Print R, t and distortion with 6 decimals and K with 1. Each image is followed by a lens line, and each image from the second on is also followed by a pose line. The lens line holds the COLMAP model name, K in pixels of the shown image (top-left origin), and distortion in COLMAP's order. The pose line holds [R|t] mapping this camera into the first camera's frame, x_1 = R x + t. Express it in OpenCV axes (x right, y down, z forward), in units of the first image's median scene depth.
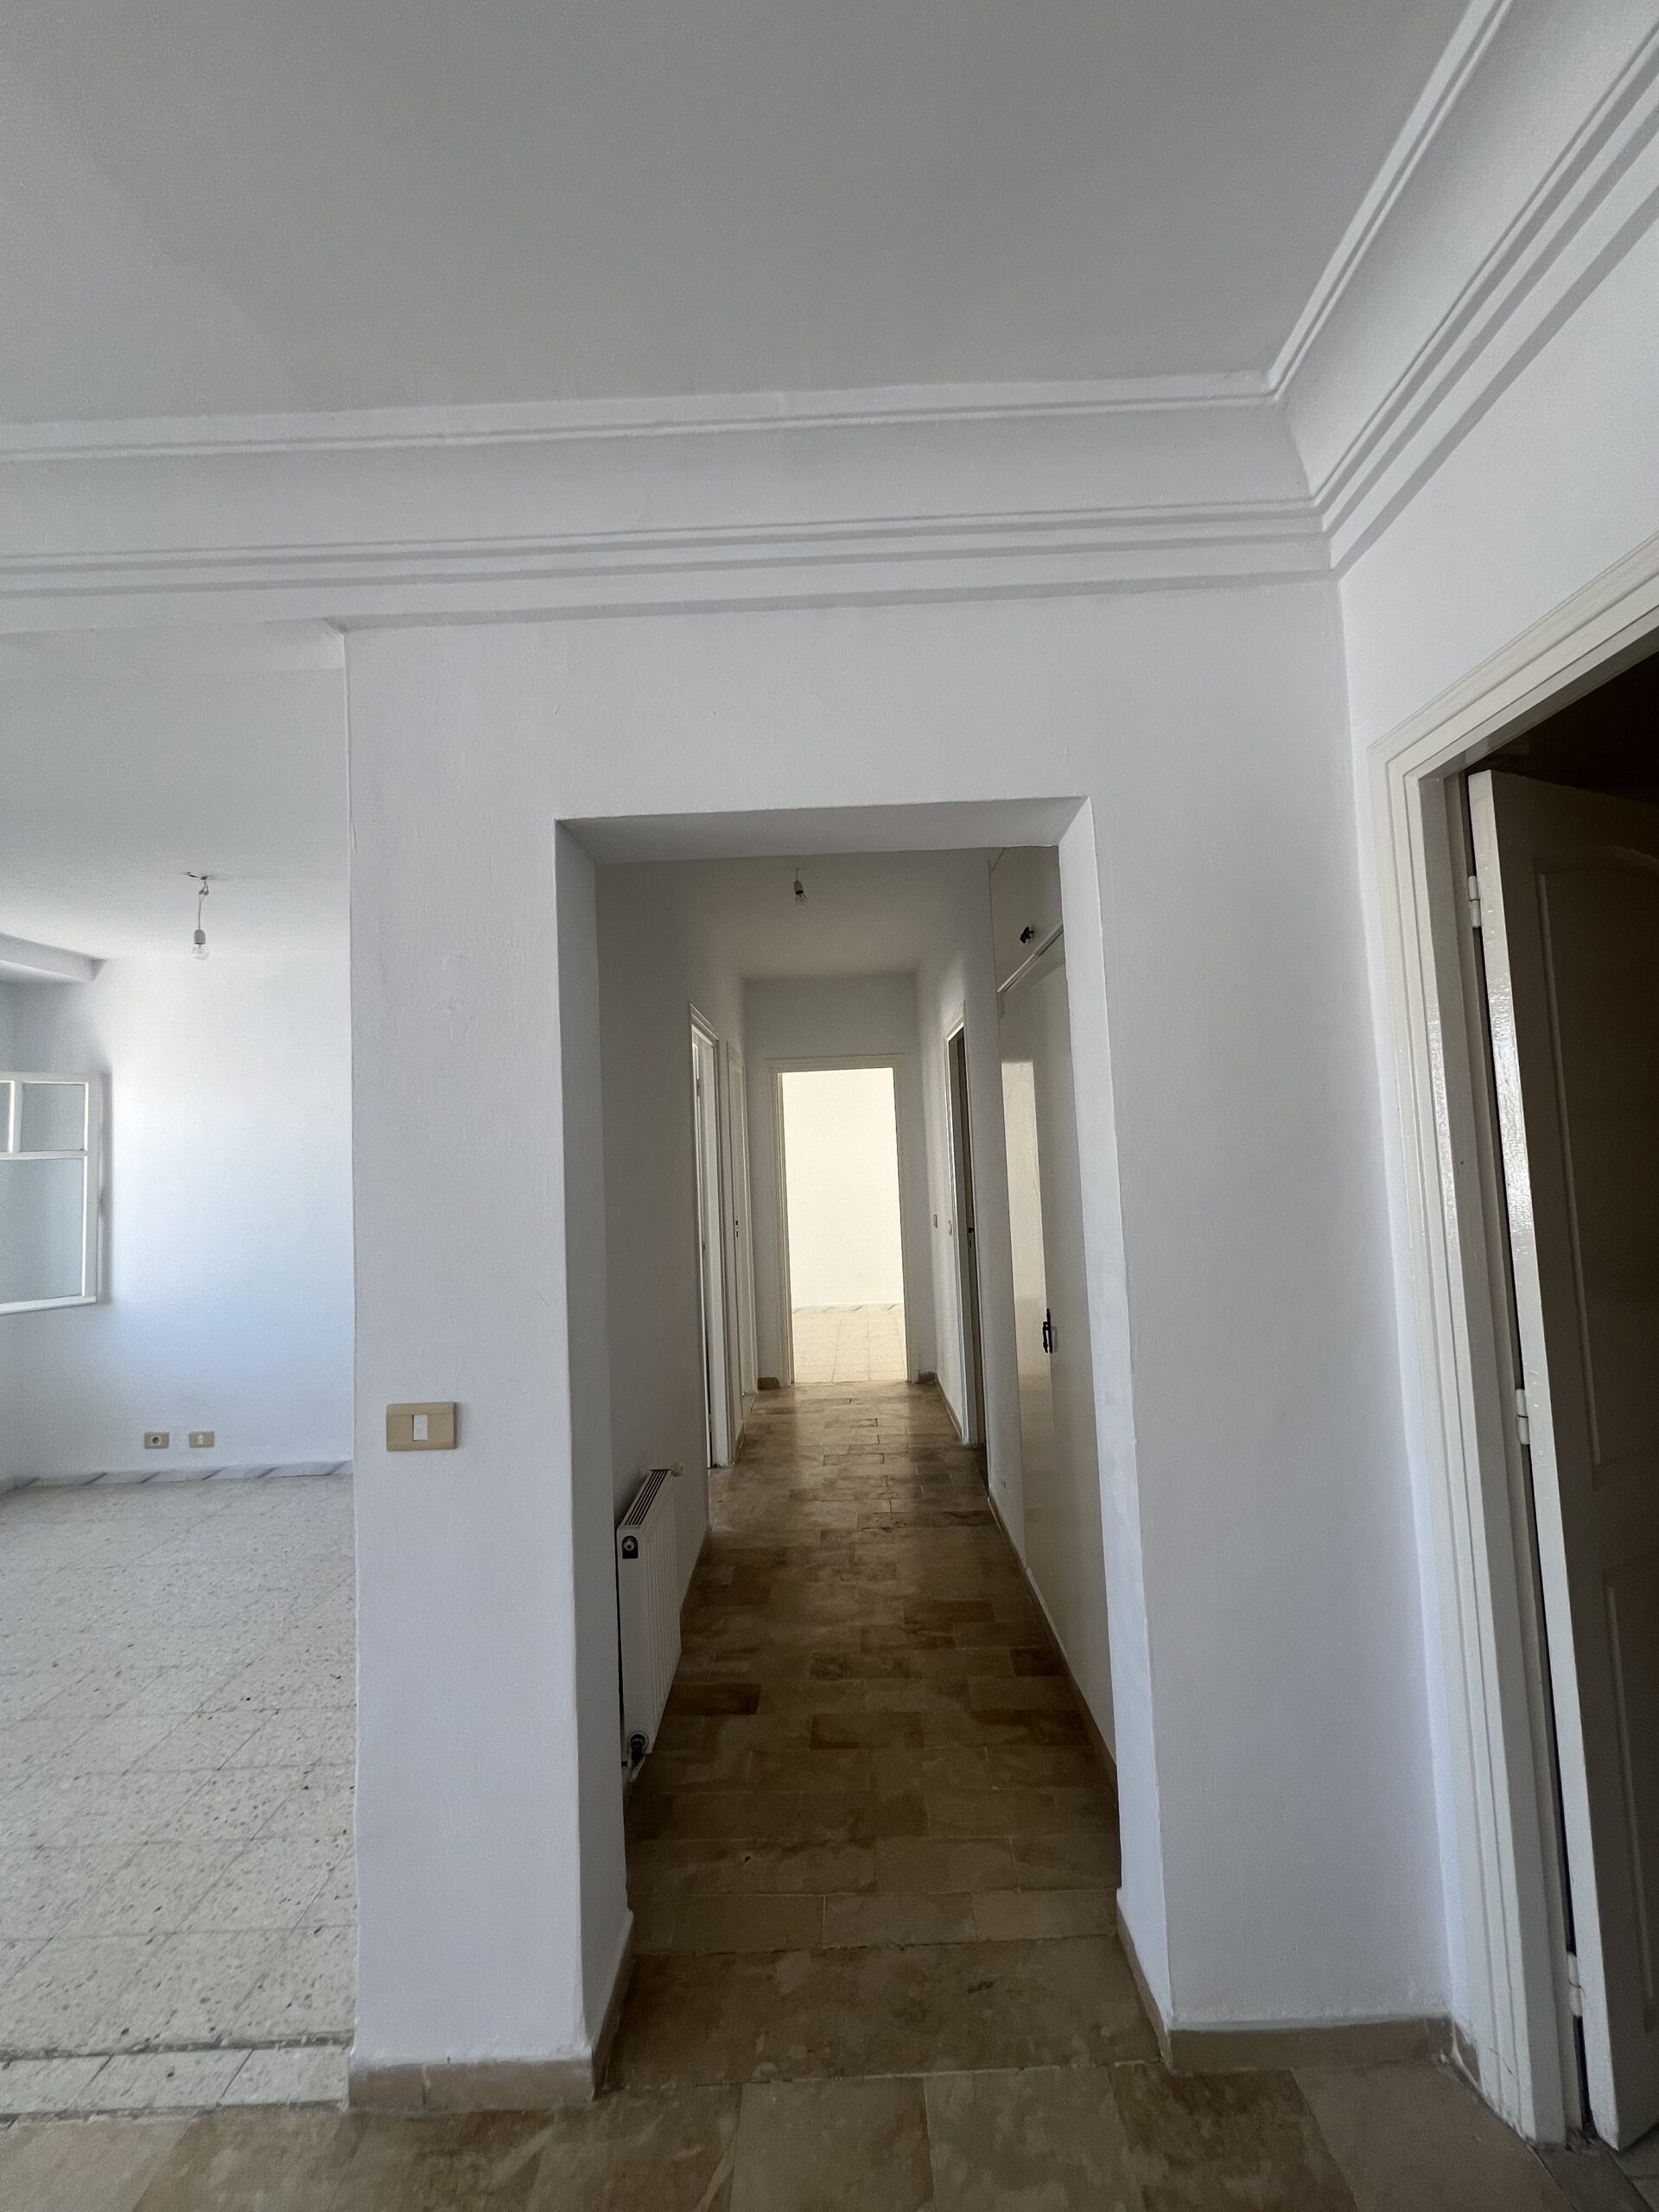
lens RADIAL K [[889.0, 0, 833.4], [0, 889.0, 1101.7], [0, 0, 1]] dist [-0.001786, 0.000696]
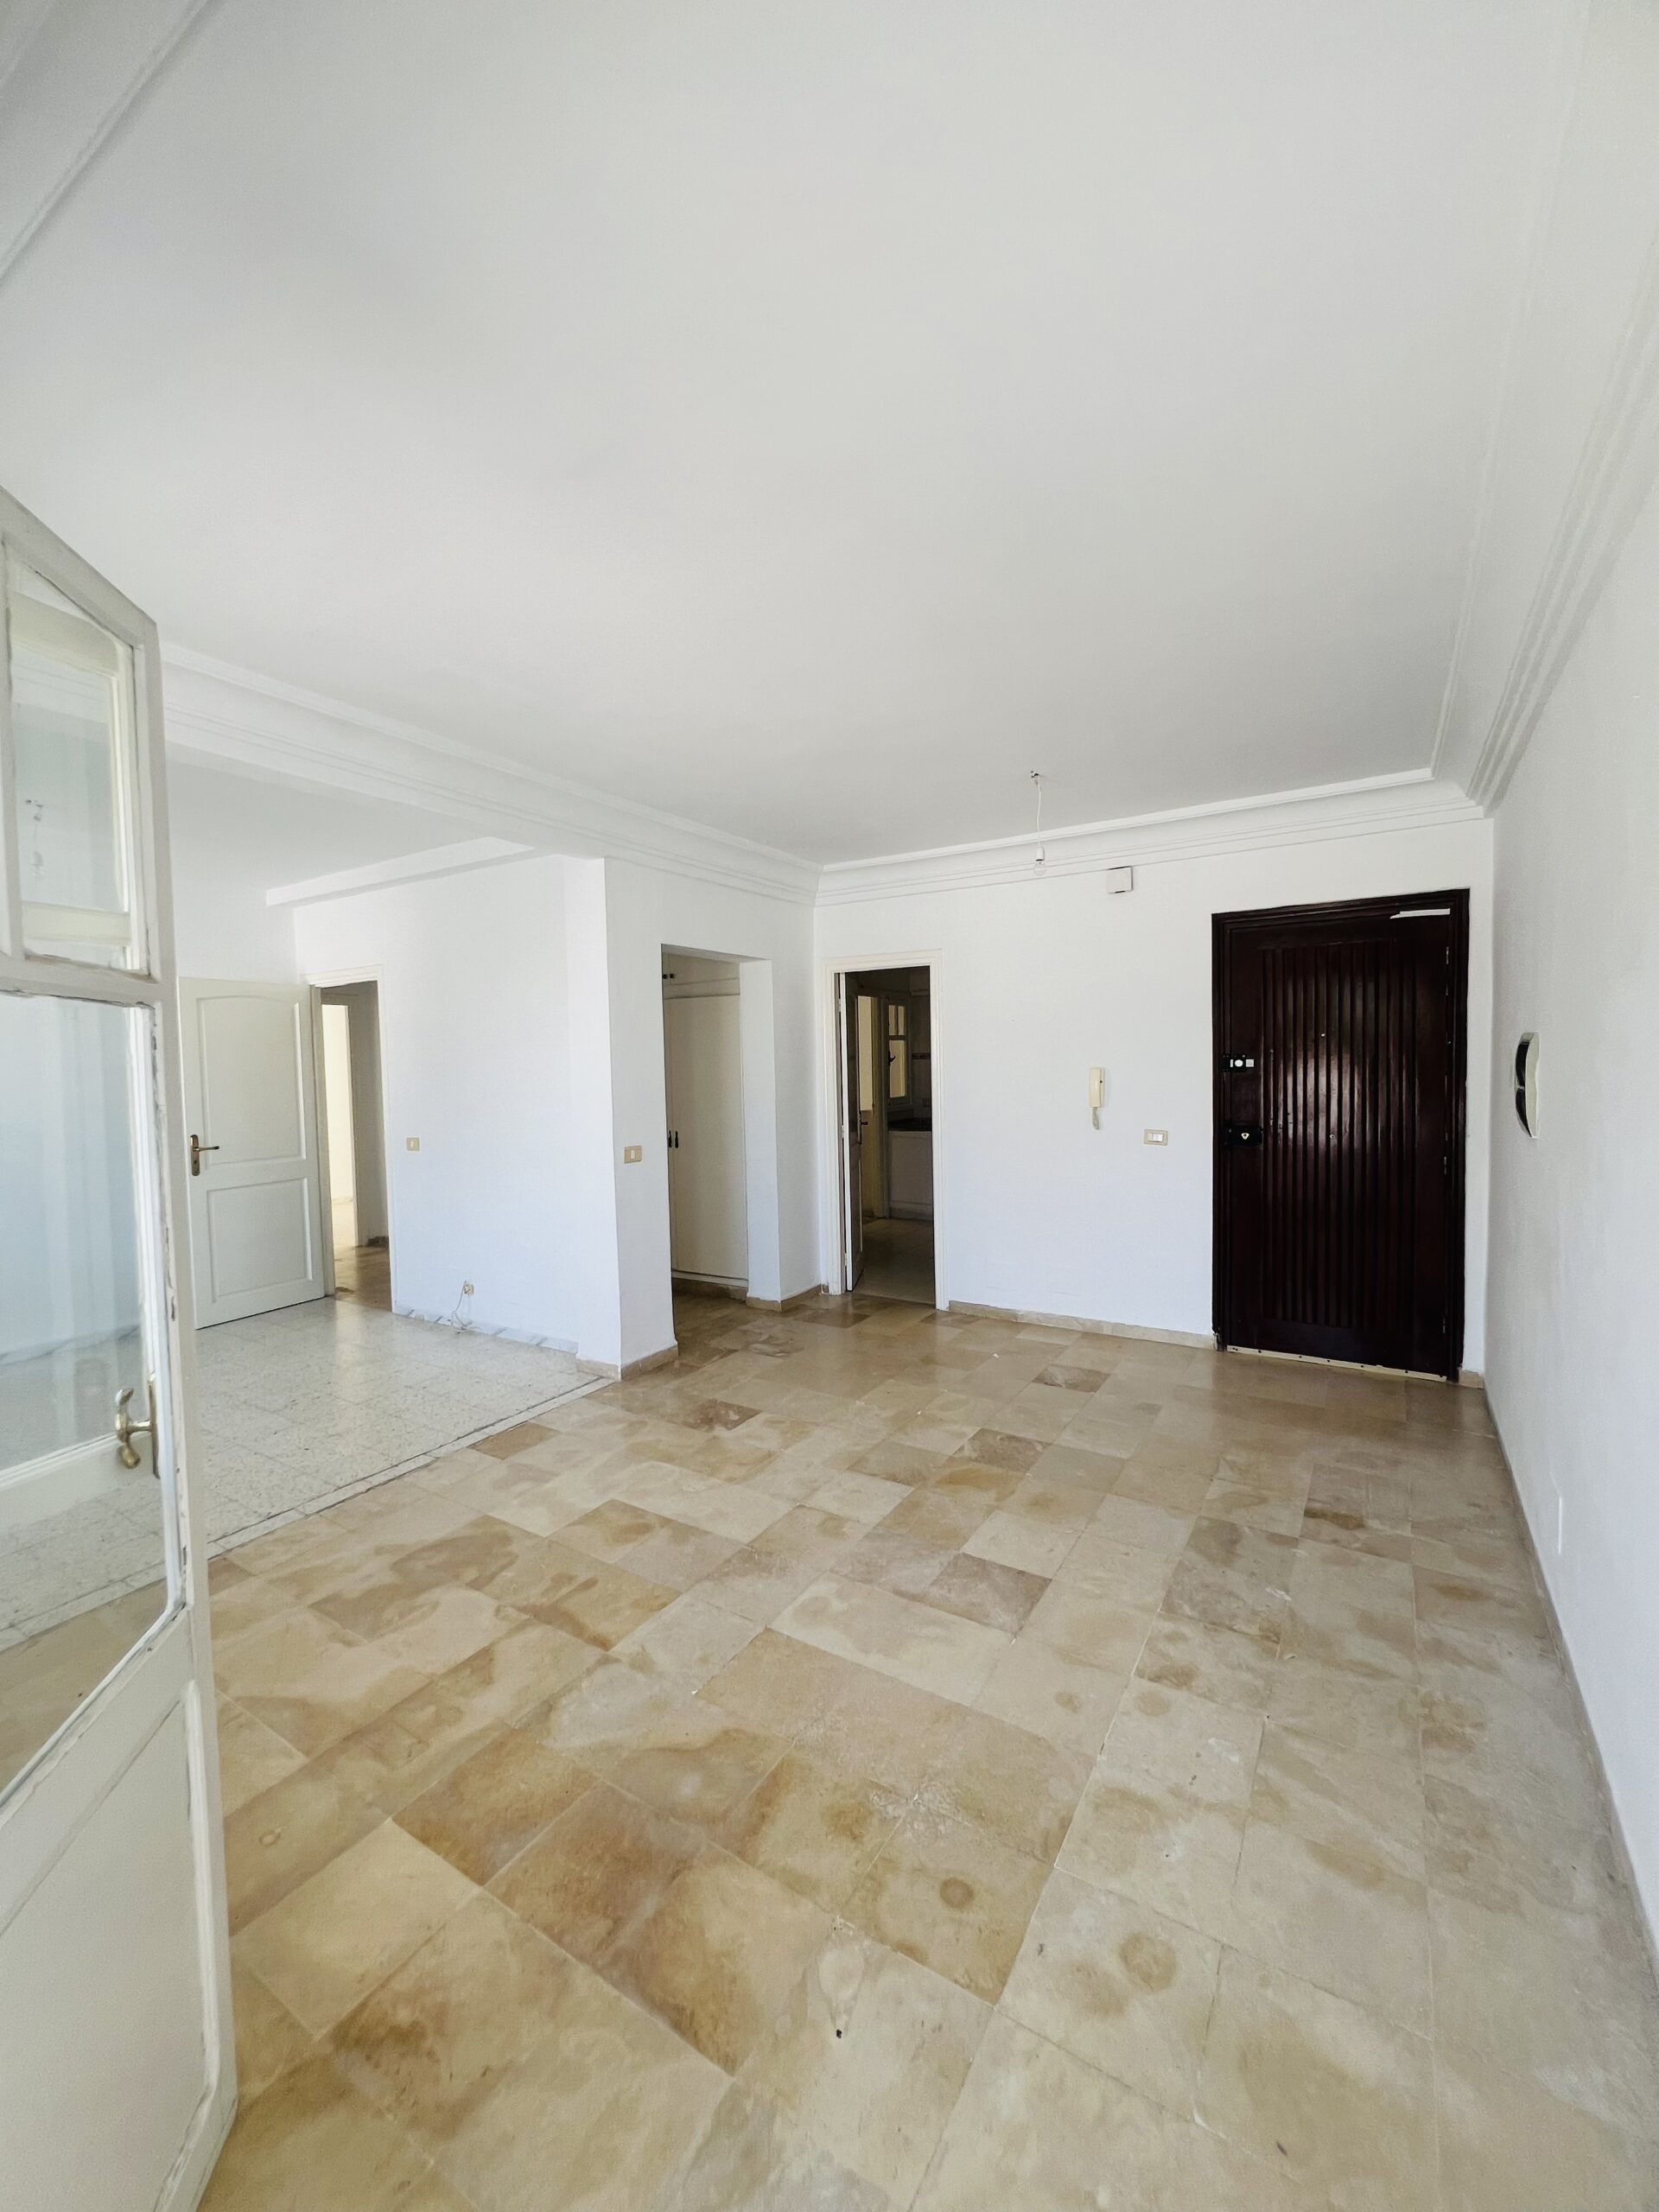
lens RADIAL K [[889.0, 0, 833.4], [0, 889.0, 1101.7], [0, 0, 1]] dist [-0.001786, 0.000696]
pose [[0.523537, -0.005179, 0.851987, -1.644763], [-0.053307, 0.997823, 0.038822, 0.033368], [-0.850334, -0.065741, 0.522122, -0.662484]]
